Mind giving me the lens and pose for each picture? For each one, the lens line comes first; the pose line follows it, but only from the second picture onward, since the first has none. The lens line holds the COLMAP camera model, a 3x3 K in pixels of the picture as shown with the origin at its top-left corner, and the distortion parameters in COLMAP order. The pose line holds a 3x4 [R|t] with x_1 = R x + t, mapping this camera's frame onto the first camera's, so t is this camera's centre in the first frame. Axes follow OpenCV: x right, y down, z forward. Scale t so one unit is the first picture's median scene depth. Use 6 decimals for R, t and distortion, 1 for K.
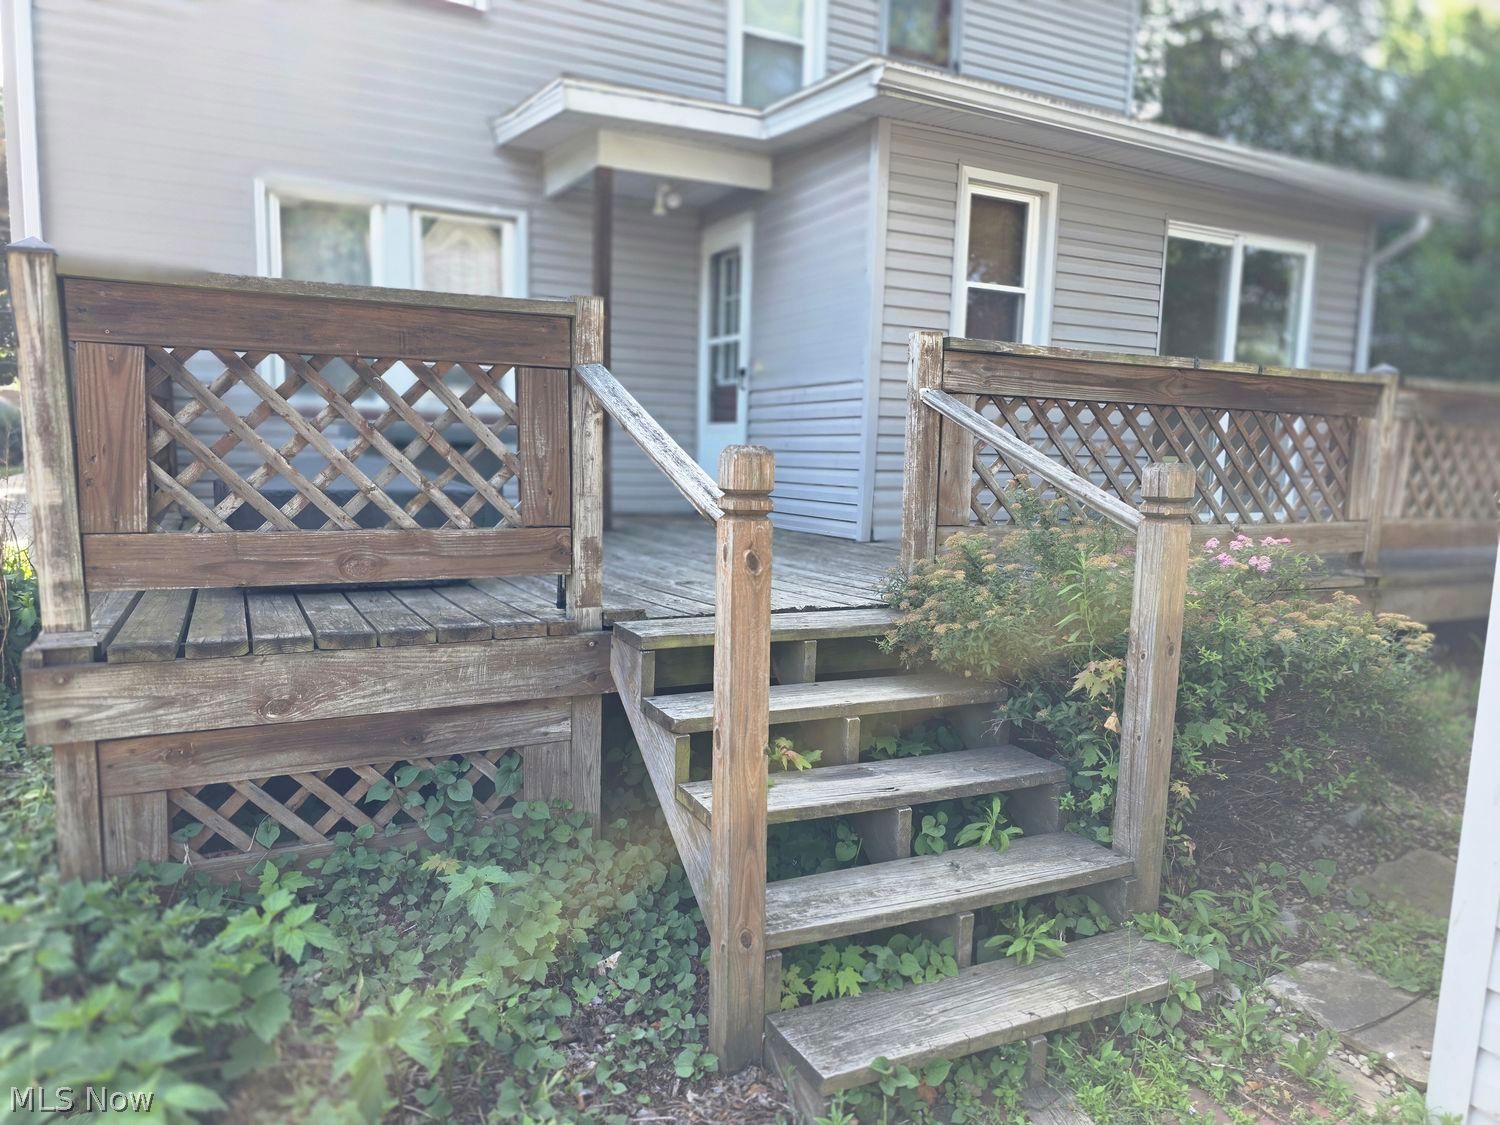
lens RADIAL K [[990.1, 0, 742.2], [0, 990.1, 571.4], [0, 0, 1]] dist [0.050231, -0.049008]
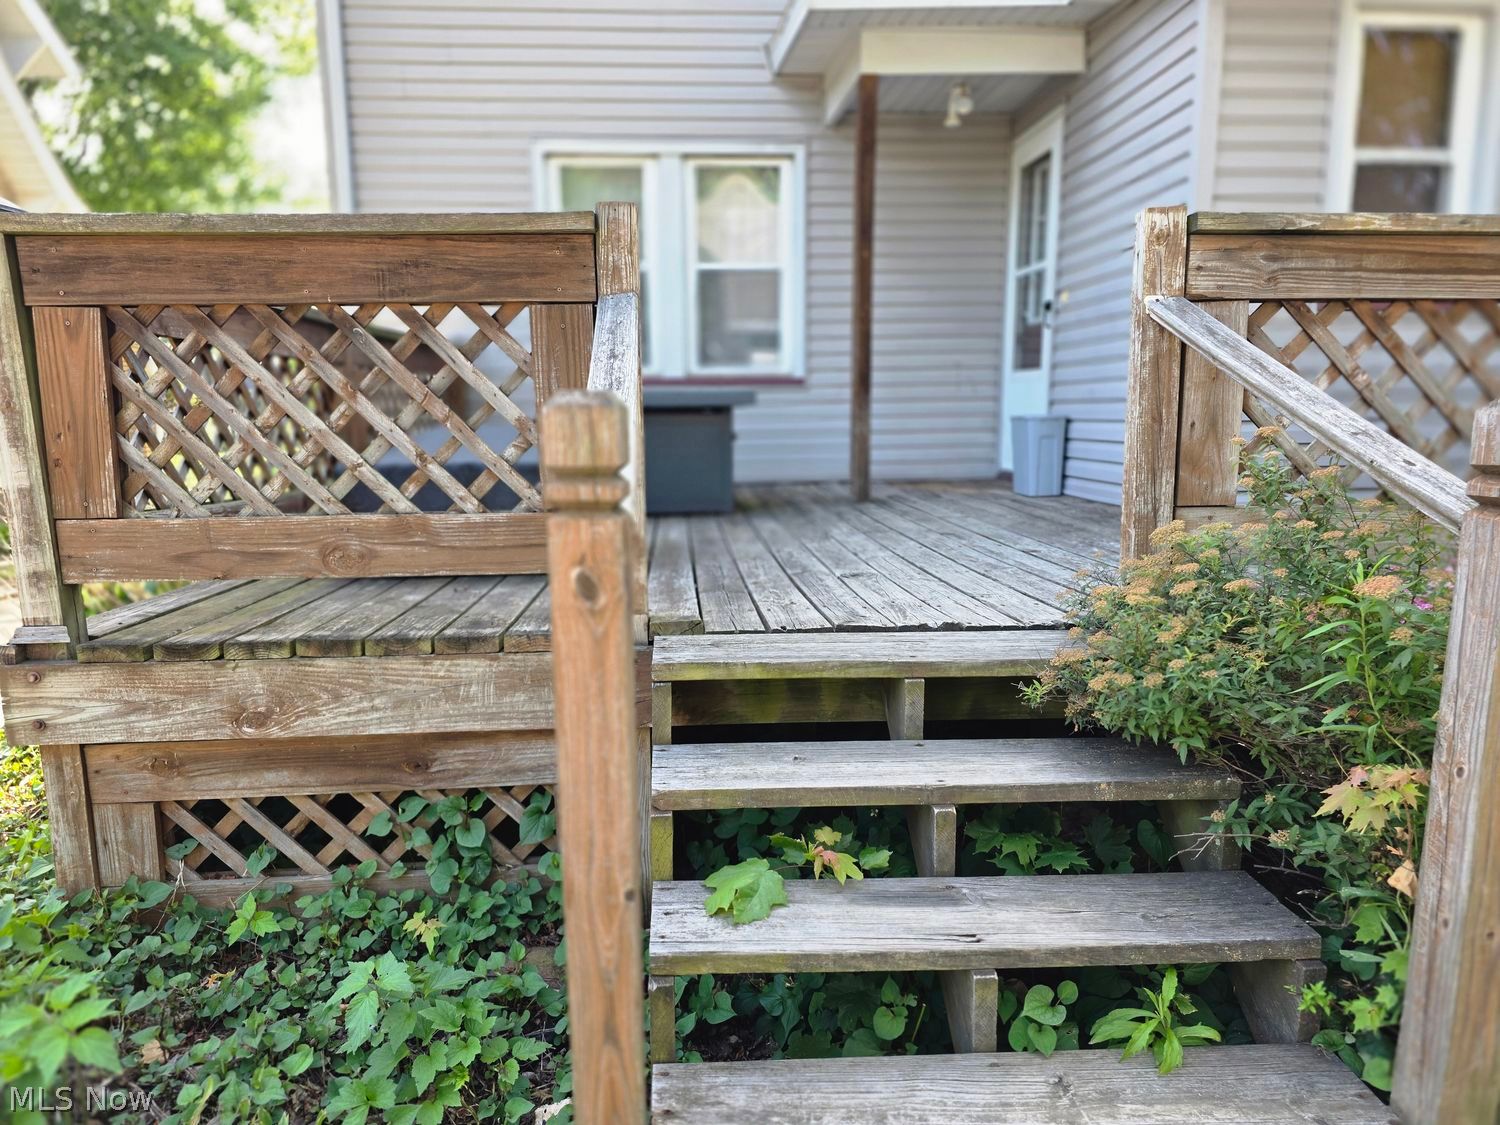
lens RADIAL K [[990.1, 0, 742.2], [0, 990.1, 571.4], [0, 0, 1]] dist [0.050231, -0.049008]
pose [[0.921226, 0.030678, -0.387816, 0.243358], [-0.015579, 0.998995, 0.042017, -0.034023], [0.388715, -0.032666, 0.920779, 0.355748]]
